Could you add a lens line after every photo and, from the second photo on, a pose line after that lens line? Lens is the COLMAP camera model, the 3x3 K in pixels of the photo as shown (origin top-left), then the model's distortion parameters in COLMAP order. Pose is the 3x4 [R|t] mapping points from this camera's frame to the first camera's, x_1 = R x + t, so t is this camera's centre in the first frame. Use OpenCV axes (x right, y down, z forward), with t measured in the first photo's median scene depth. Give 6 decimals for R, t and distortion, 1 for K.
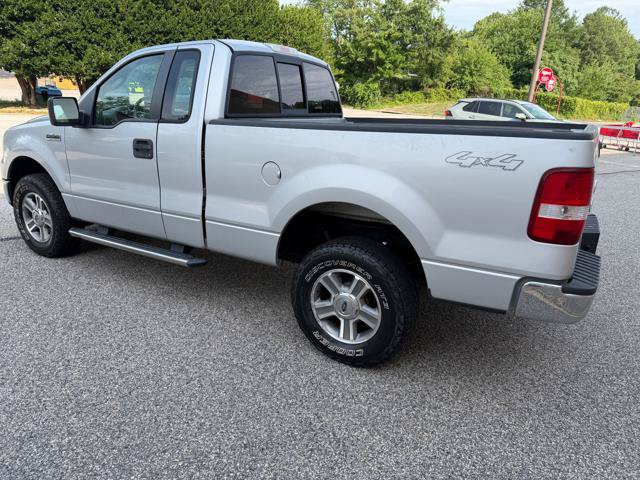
lens RADIAL K [[453.1, 0, 312.4], [0, 453.1, 242.1], [0, 0, 1]] dist [0.017426, -0.026735]
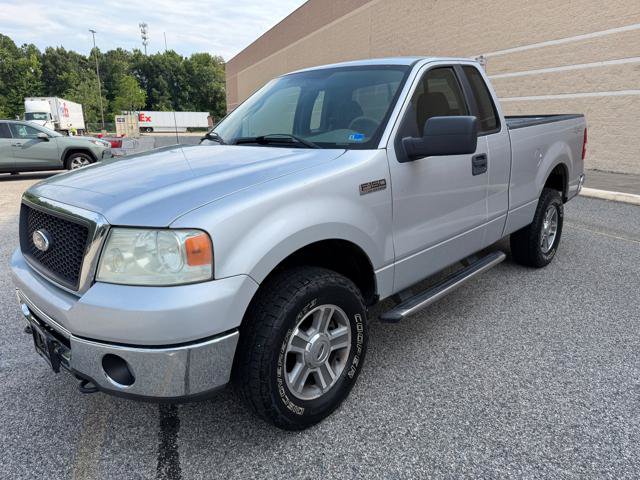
lens RADIAL K [[453.1, 0, 324.0], [0, 453.1, 235.2], [0, 0, 1]] dist [0.017426, -0.026735]
pose [[0.225334, -0.291342, 0.929701, -1.154555], [0.334964, 0.919239, 0.206877, -0.312947], [-0.914890, 0.264800, 0.304725, 0.870564]]
